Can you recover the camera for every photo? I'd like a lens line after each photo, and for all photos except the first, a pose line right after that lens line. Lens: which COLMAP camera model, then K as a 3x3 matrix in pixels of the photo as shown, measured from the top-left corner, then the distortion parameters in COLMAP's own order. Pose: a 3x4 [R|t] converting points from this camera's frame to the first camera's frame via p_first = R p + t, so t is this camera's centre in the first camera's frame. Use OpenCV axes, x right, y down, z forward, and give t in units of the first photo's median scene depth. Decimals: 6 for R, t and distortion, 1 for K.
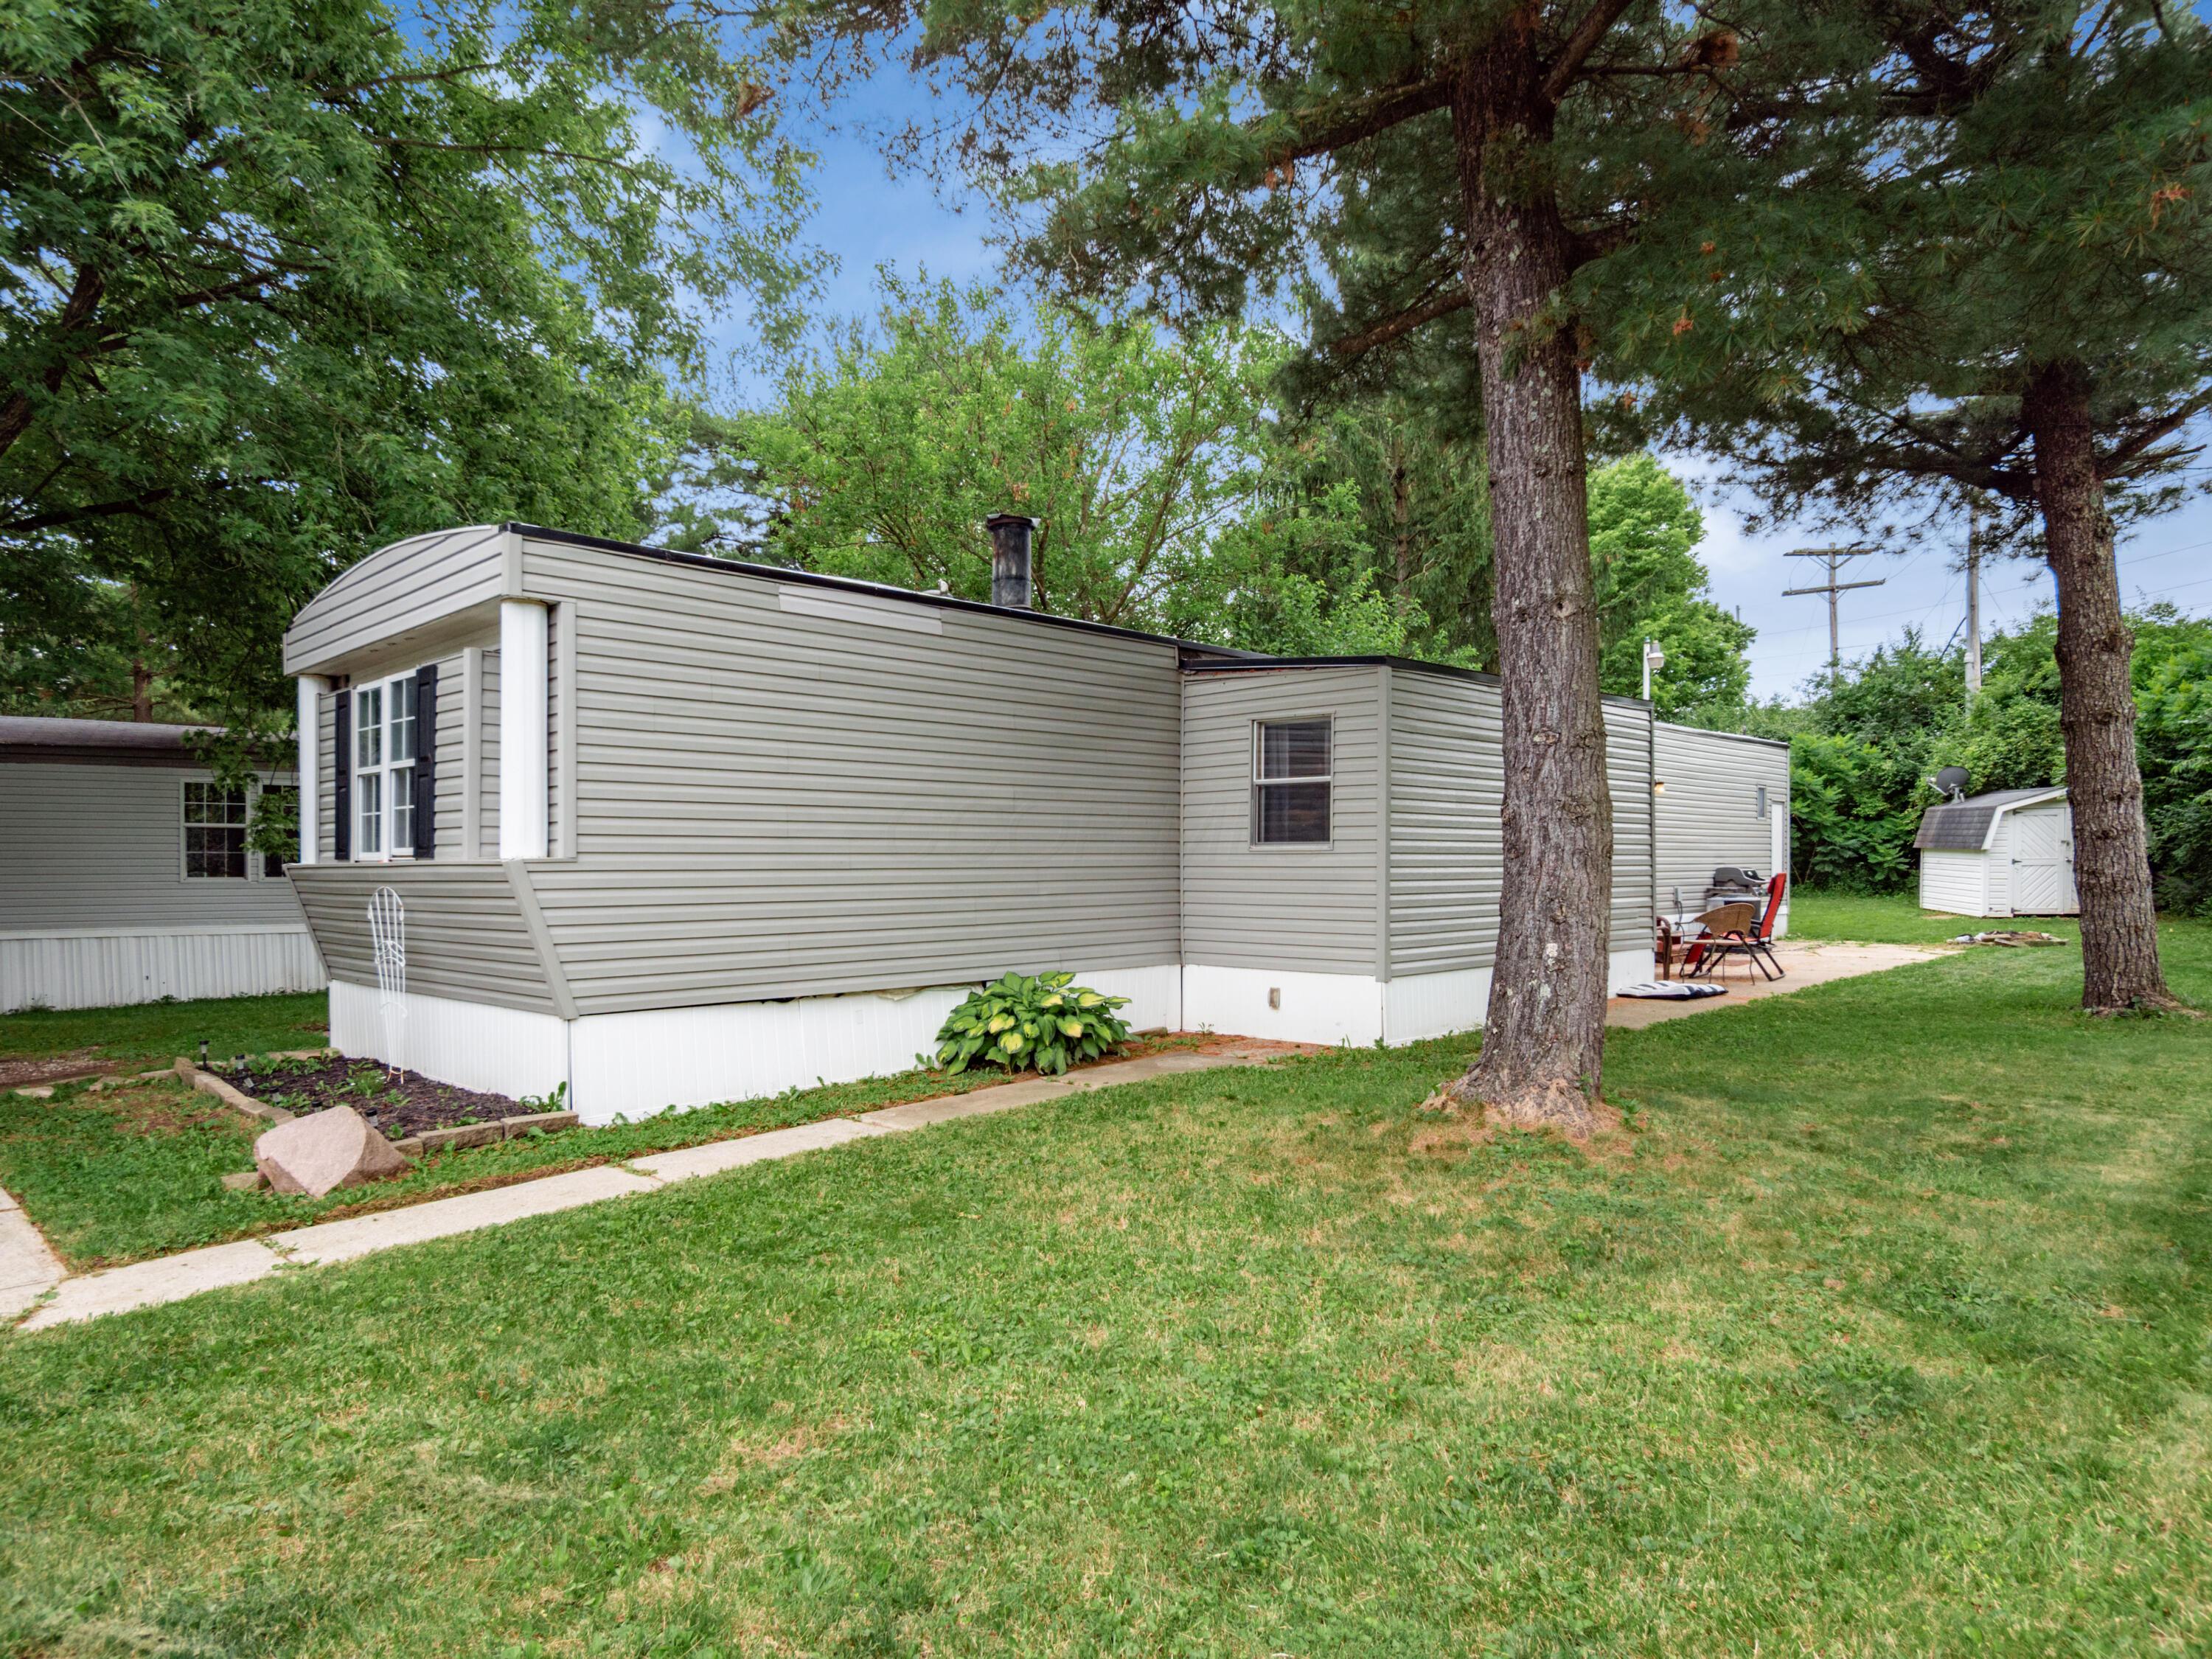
lens RADIAL K [[1398.9, 0, 1076.5], [0, 1398.9, 935.8], [0, 0, 1]] dist [0.018689, -0.005364]
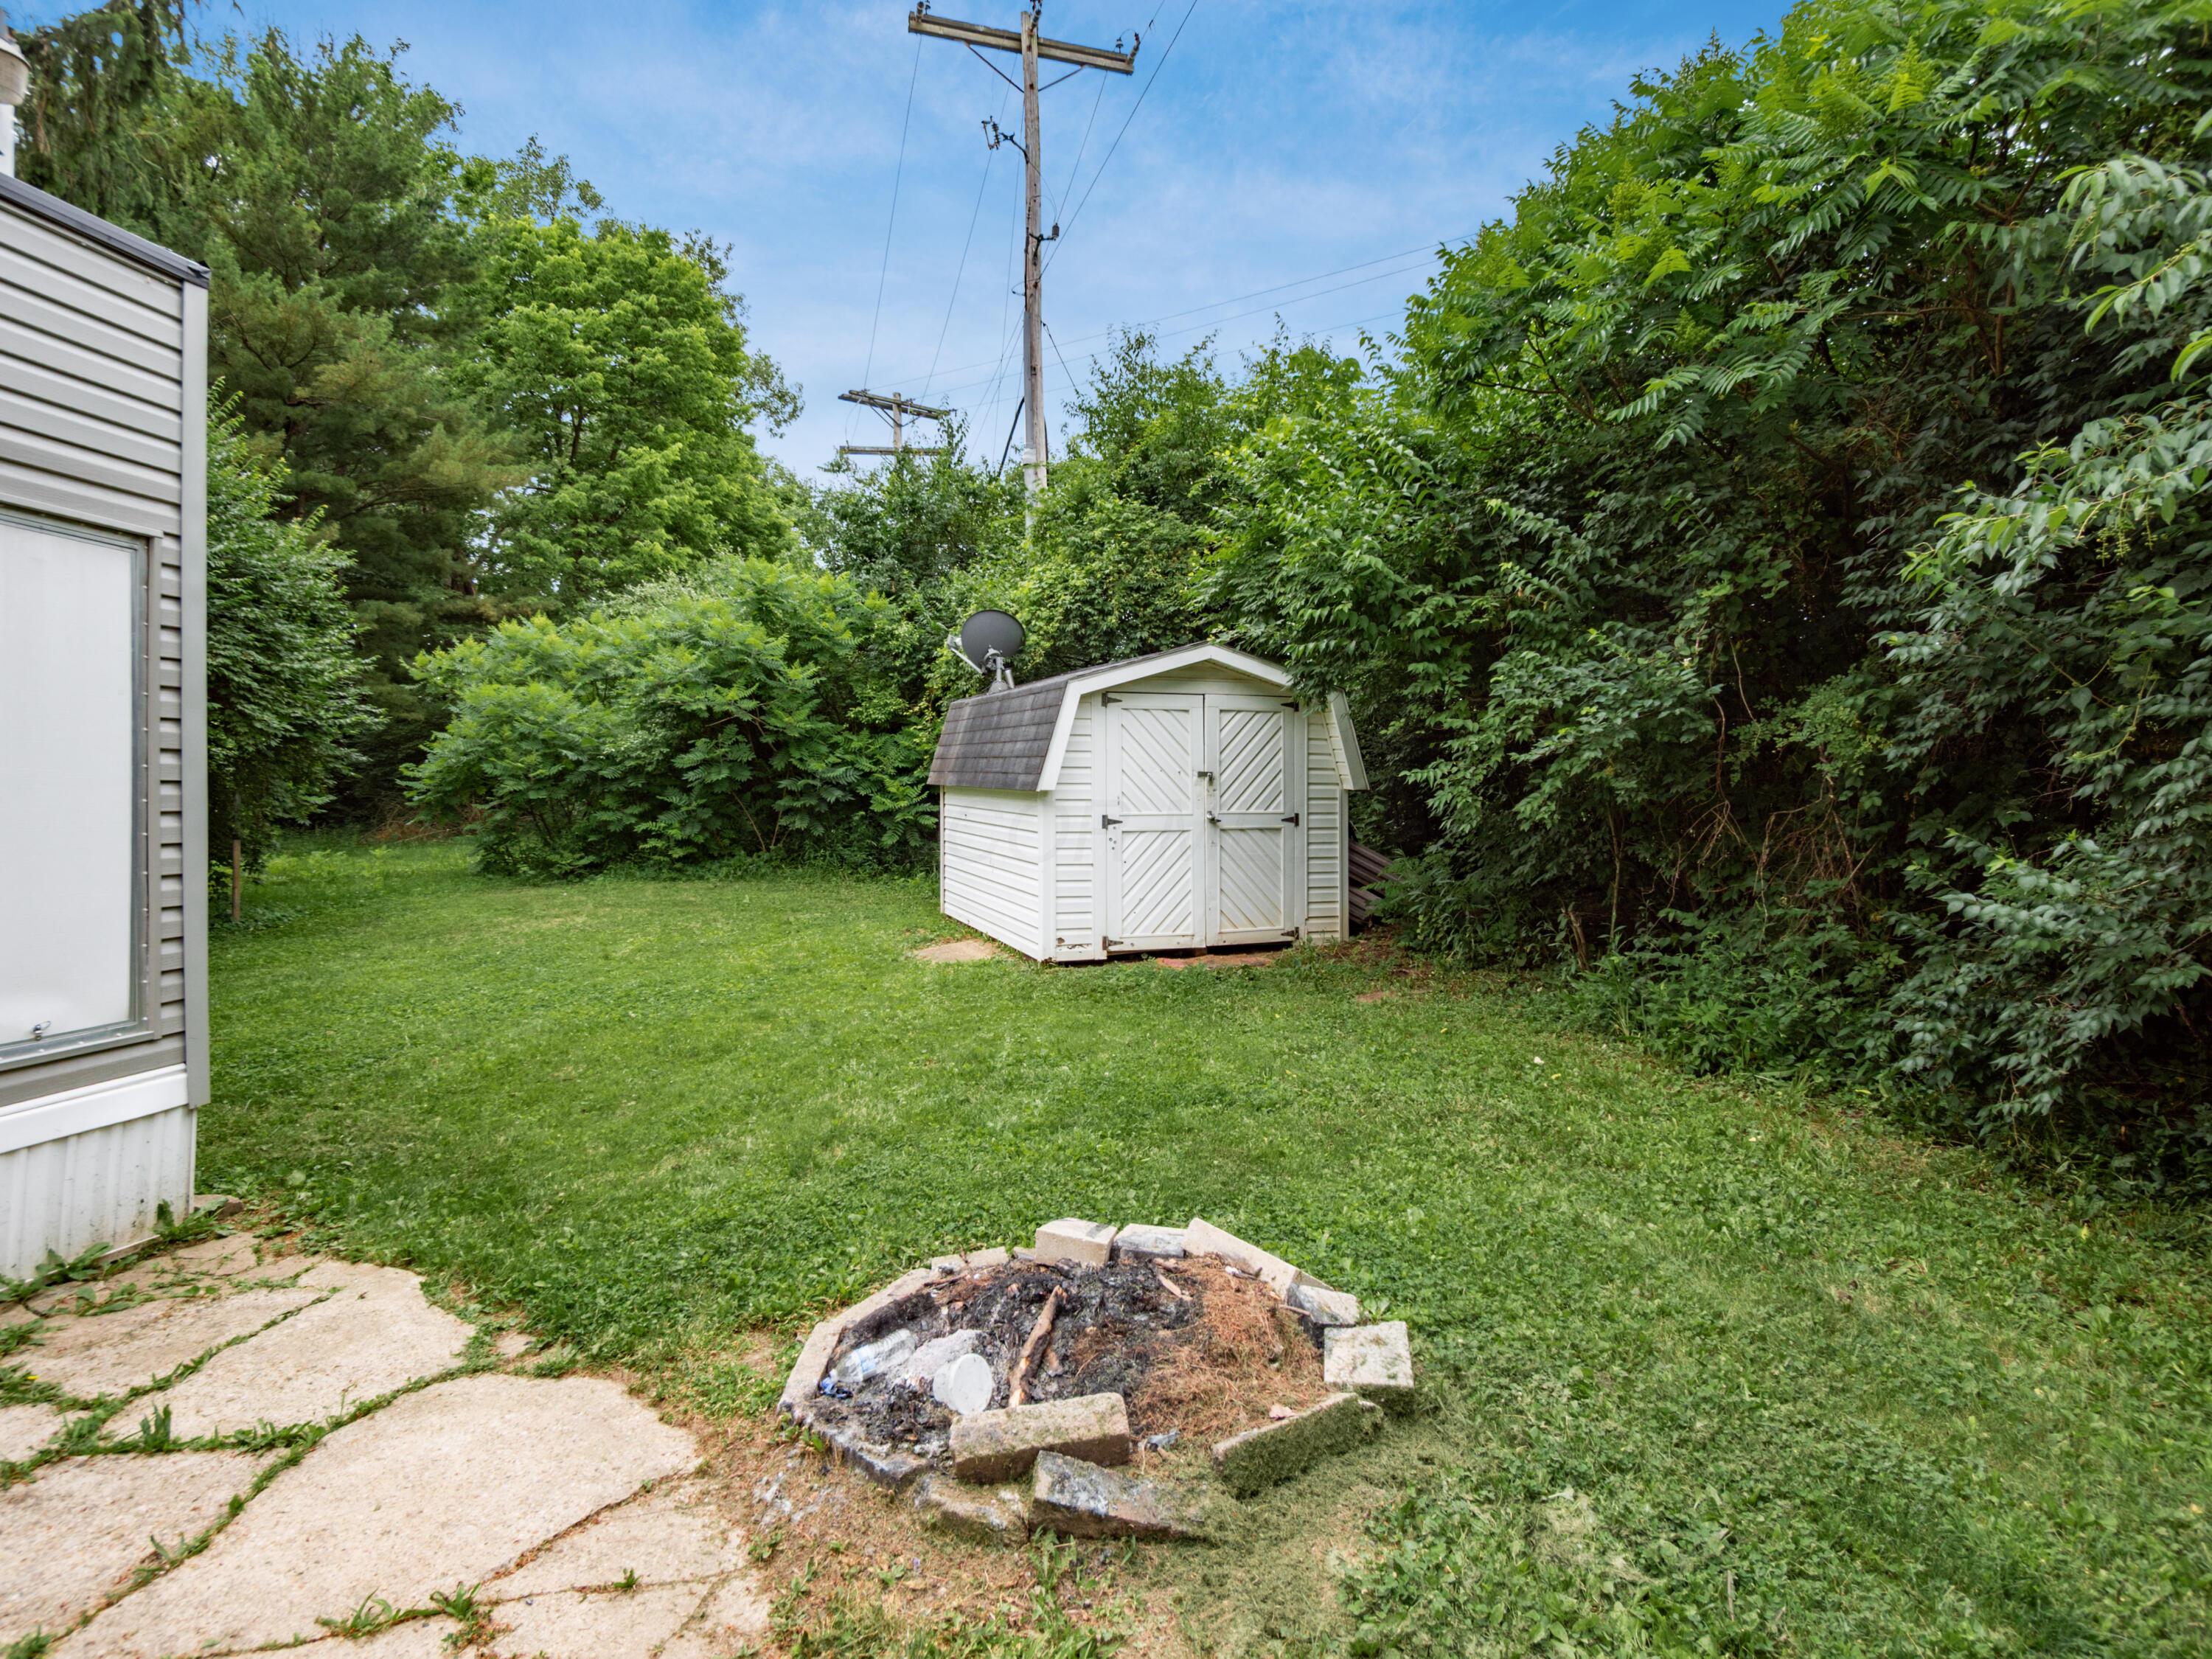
lens RADIAL K [[1158.1, 0, 1128.7], [0, 1158.1, 813.4], [0, 0, 1]] dist [-0.005471, -0.000376]
pose [[0.816031, 0.000653, 0.578007, 0.433912], [0.019819, 0.999380, -0.029110, -0.040773], [-0.577668, 0.035210, 0.815512, 0.657389]]
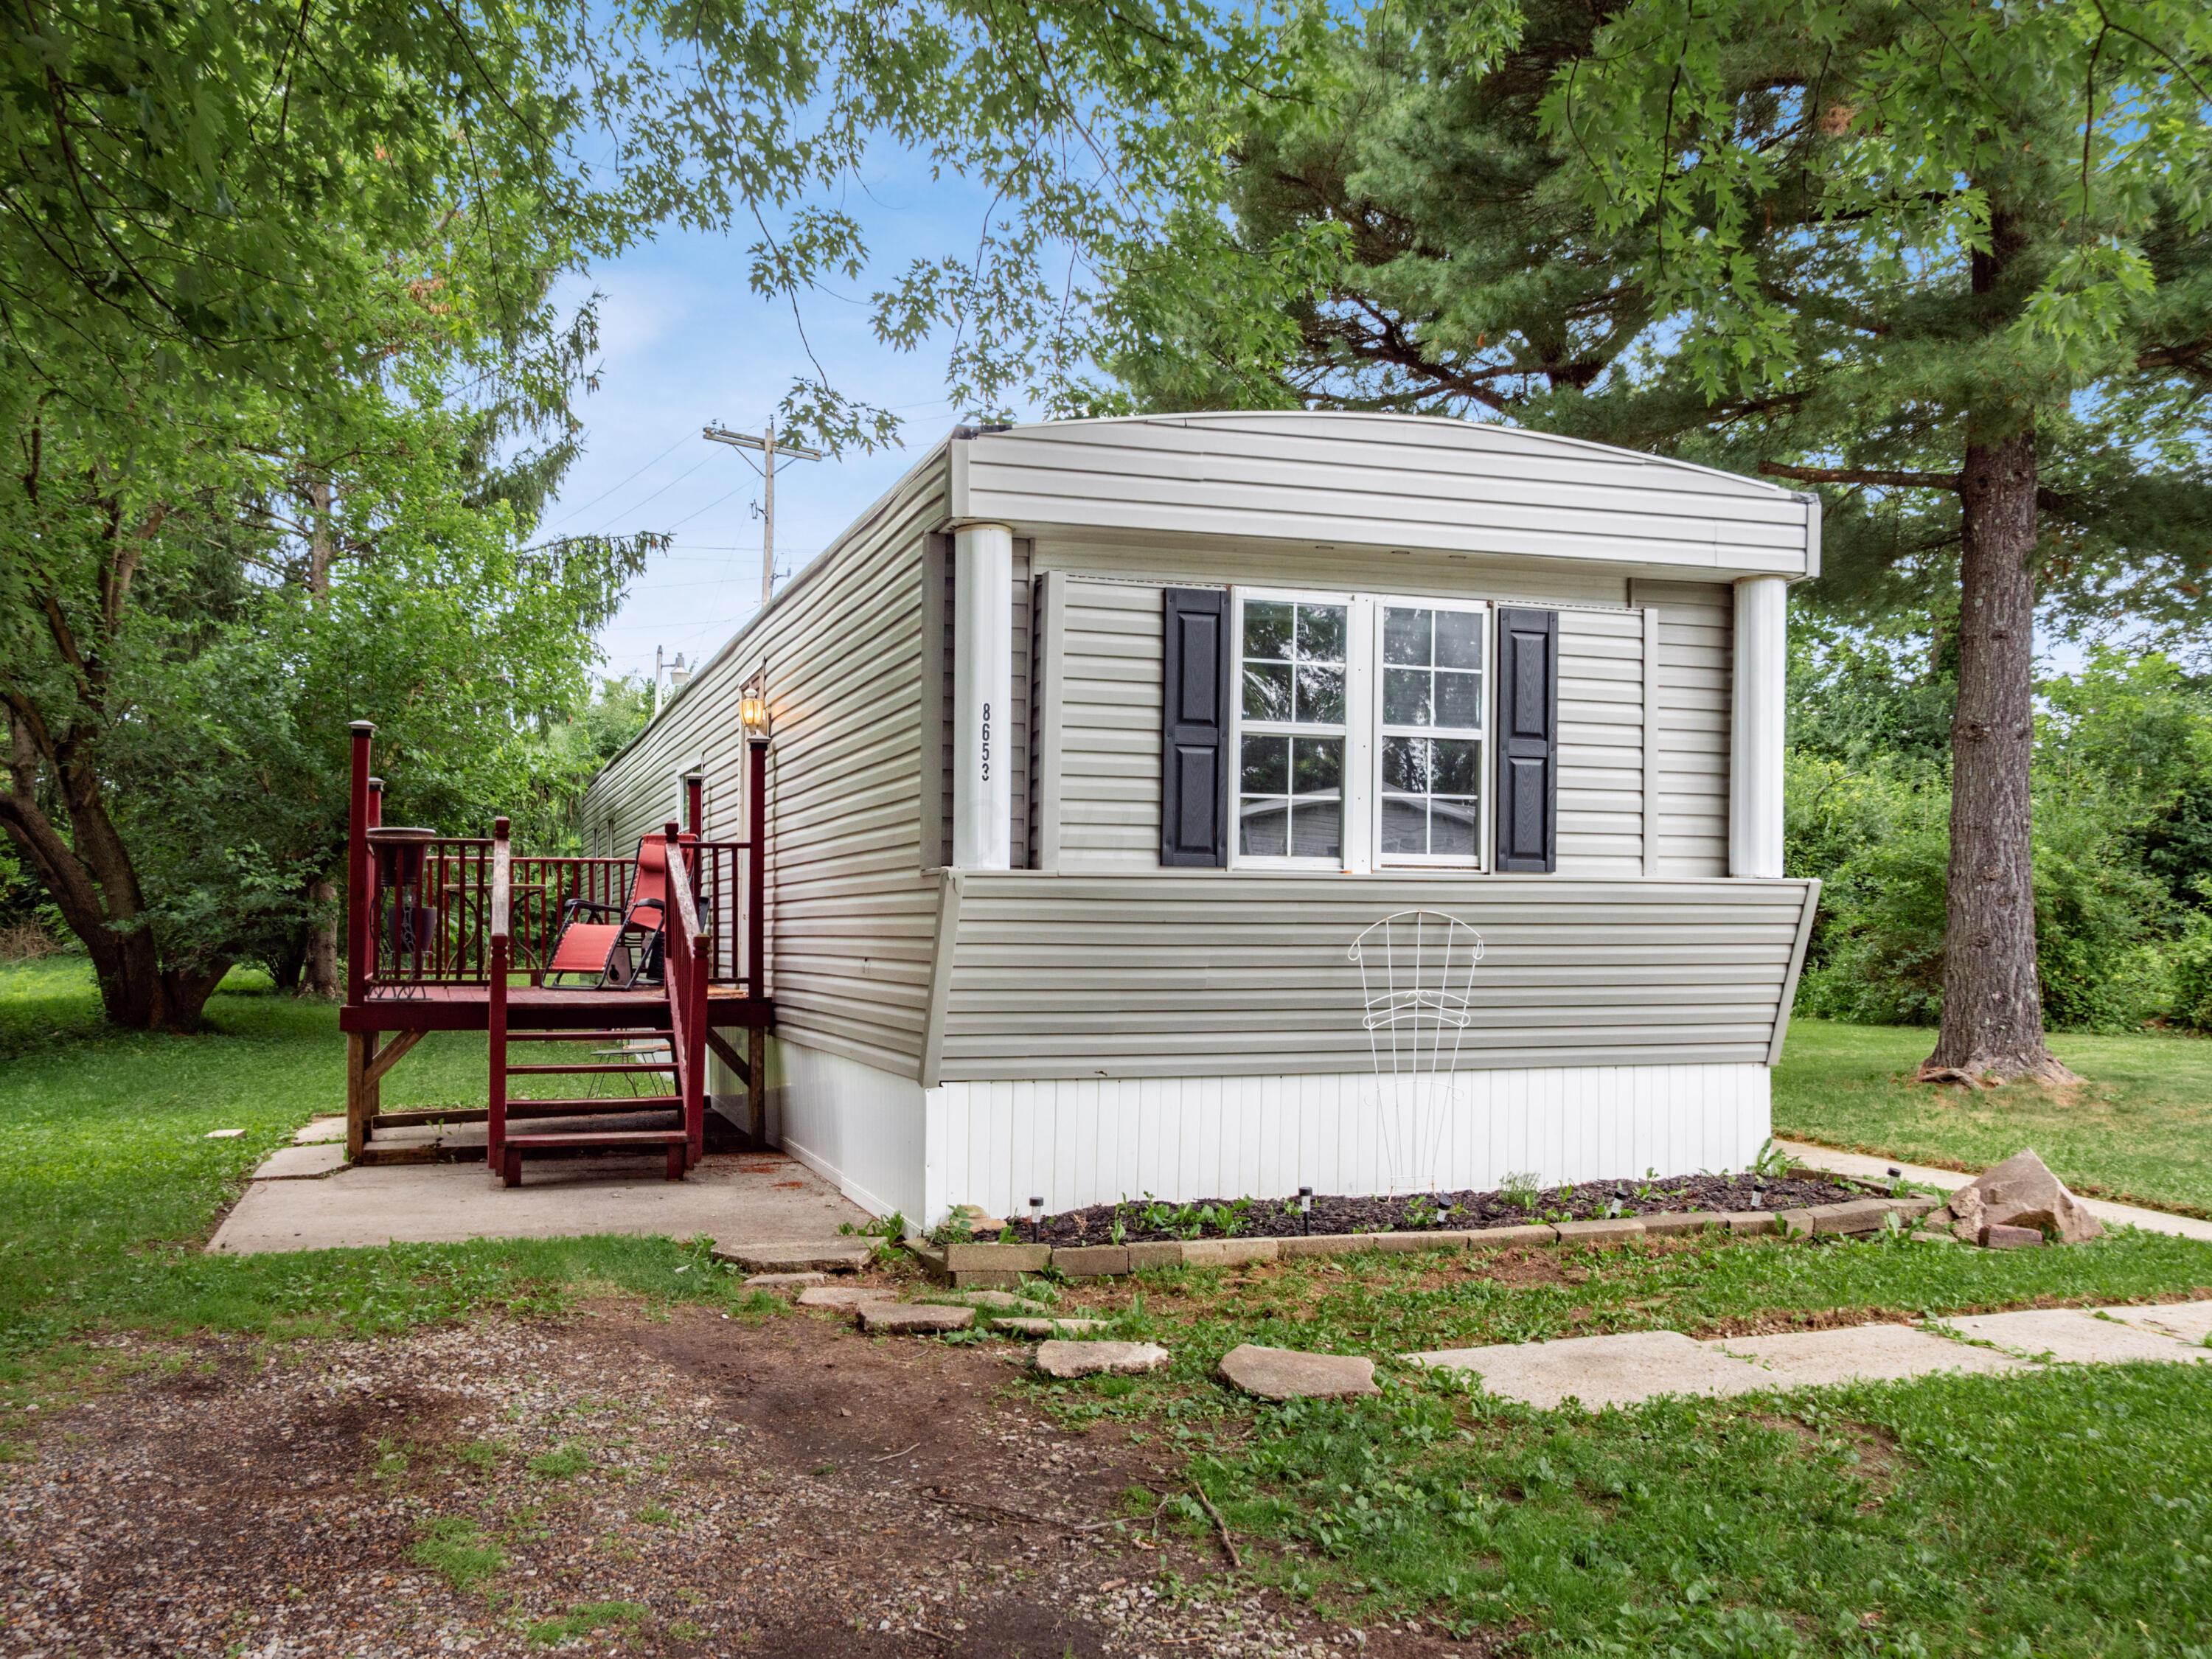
lens RADIAL K [[1829.1, 0, 1064.6], [0, 1829.1, 901.7], [0, 0, 1]] dist [0.012329, 0.000472]
pose [[0.460858, 0.024592, 0.887133, -0.479591], [0.038960, 0.998092, -0.047908, -0.001438], [-0.886618, 0.056641, 0.459020, 0.267696]]
